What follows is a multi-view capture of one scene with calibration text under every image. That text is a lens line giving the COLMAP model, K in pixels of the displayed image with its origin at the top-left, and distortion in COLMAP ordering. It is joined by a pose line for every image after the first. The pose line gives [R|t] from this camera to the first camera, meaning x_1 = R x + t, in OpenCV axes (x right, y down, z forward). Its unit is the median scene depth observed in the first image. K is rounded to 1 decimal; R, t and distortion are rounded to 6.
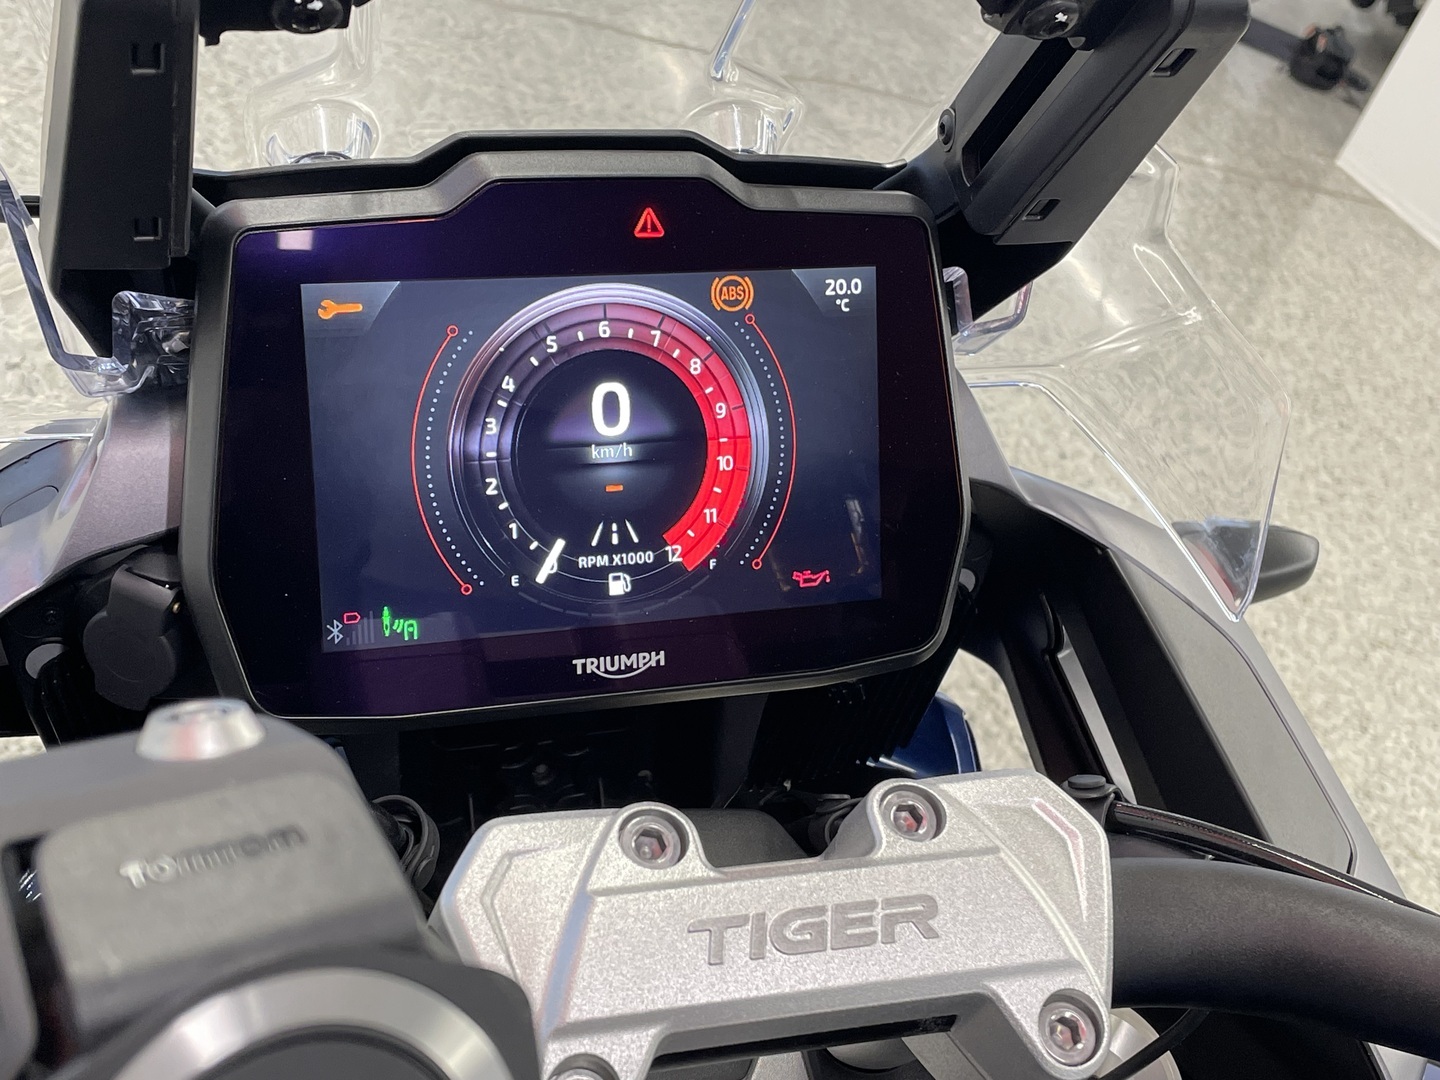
lens RADIAL K [[1901.7, 0, 646.4], [0, 1901.7, 534.7], [0, 0, 1]] dist [0.058495, -0.022653]
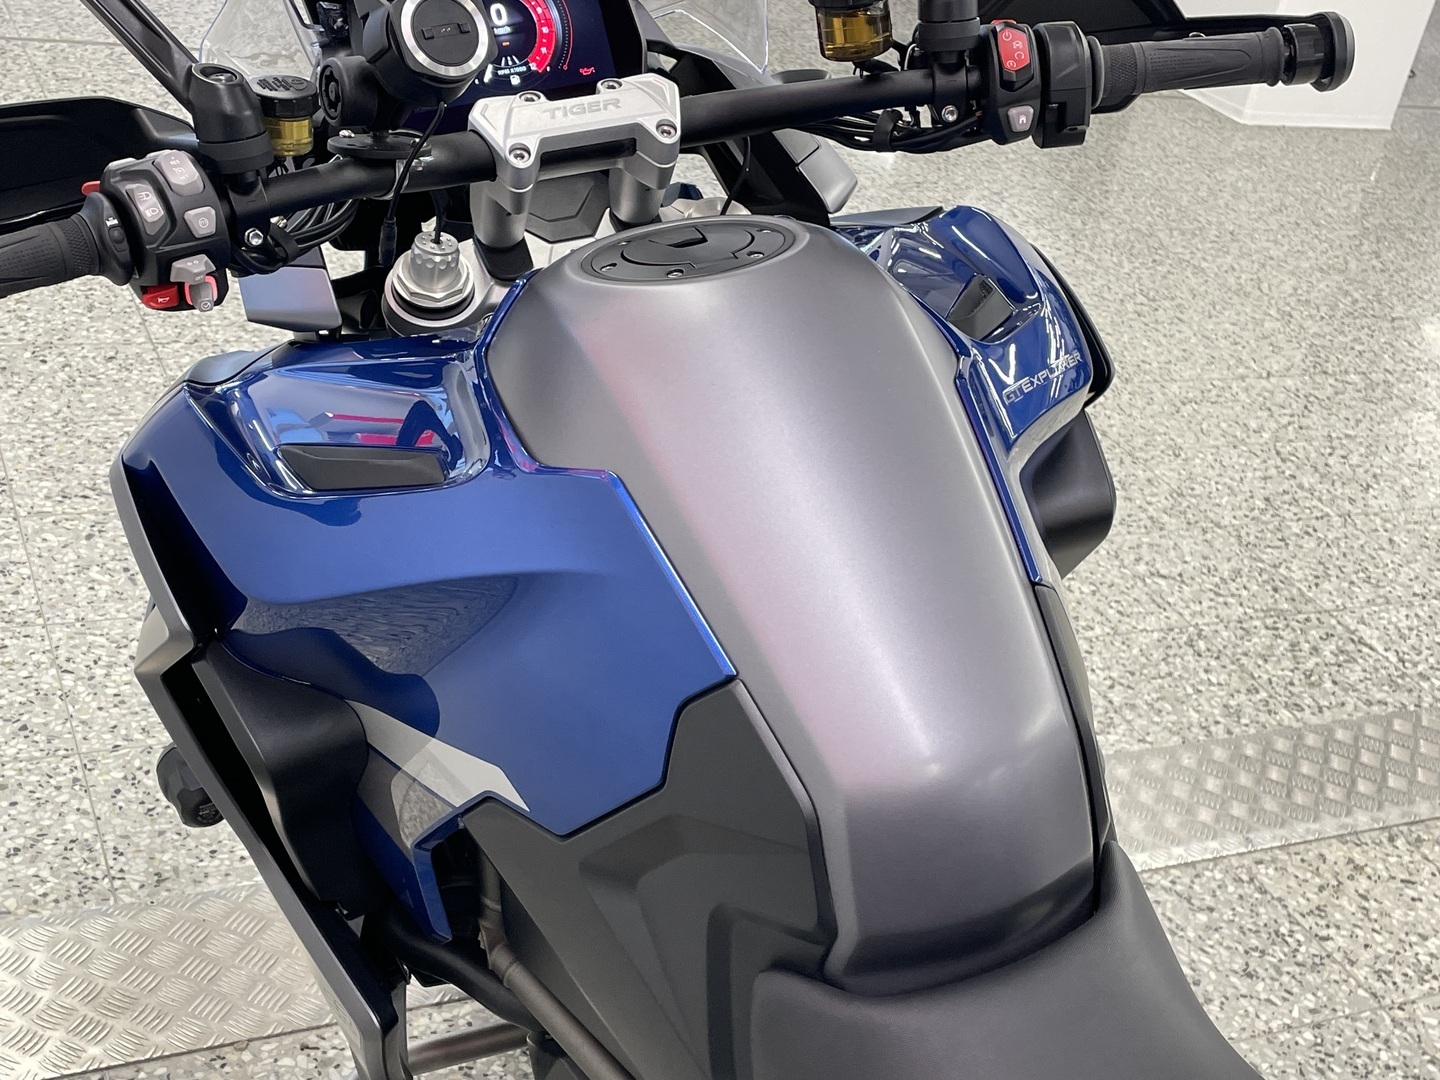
lens RADIAL K [[1901.7, 0, 646.4], [0, 1901.7, 534.7], [0, 0, 1]] dist [0.058495, -0.022653]
pose [[0.979862, -0.199478, 0.008854, 0.002440], [0.199673, 0.979022, -0.040575, 0.125888], [-0.000575, 0.041526, 0.999137, -0.263318]]
